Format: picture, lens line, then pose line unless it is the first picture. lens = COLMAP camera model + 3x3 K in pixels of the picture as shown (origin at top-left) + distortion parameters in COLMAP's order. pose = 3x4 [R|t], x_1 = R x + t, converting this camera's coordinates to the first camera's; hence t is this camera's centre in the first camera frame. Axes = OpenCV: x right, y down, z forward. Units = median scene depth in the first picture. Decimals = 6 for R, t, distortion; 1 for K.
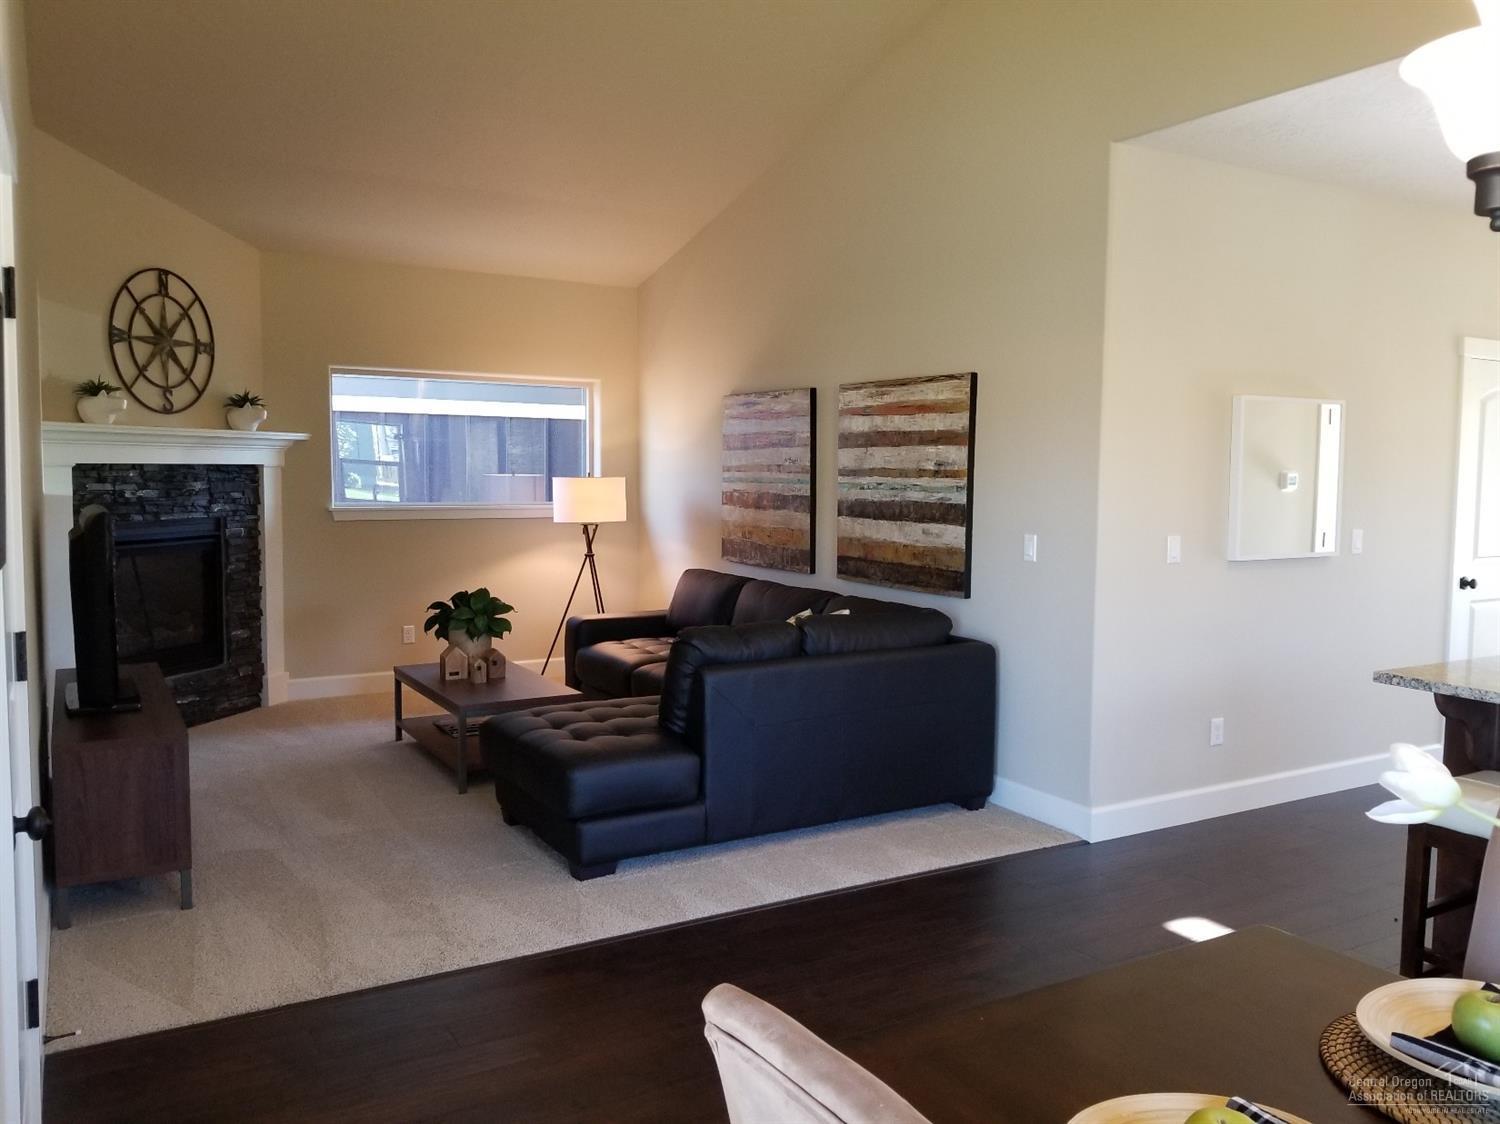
lens RADIAL K [[1190.2, 0, 750.0], [0, 1190.2, 562.0], [0, 0, 1]] dist [0.072194, -0.120653]
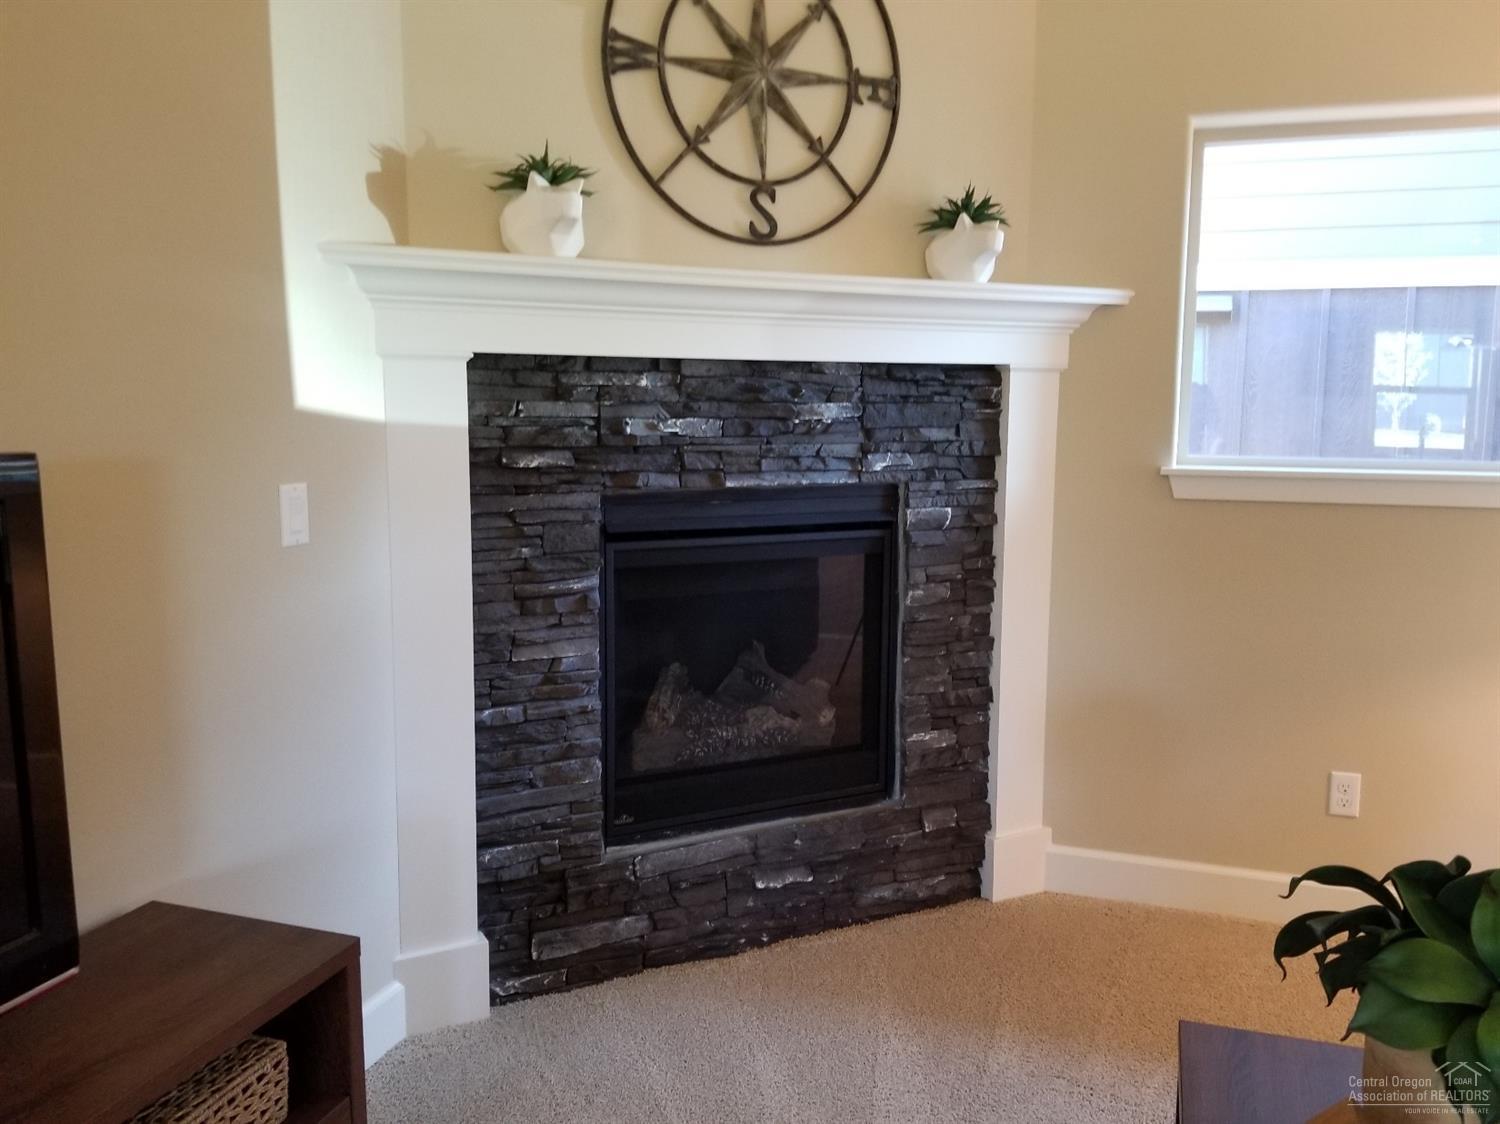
lens RADIAL K [[1190.2, 0, 750.0], [0, 1190.2, 562.0], [0, 0, 1]] dist [0.072194, -0.120653]
pose [[0.664104, 0.092376, -0.741912, -0.148289], [-0.056930, 0.995705, 0.073016, -0.038424], [0.745470, -0.006254, 0.666510, 0.682515]]
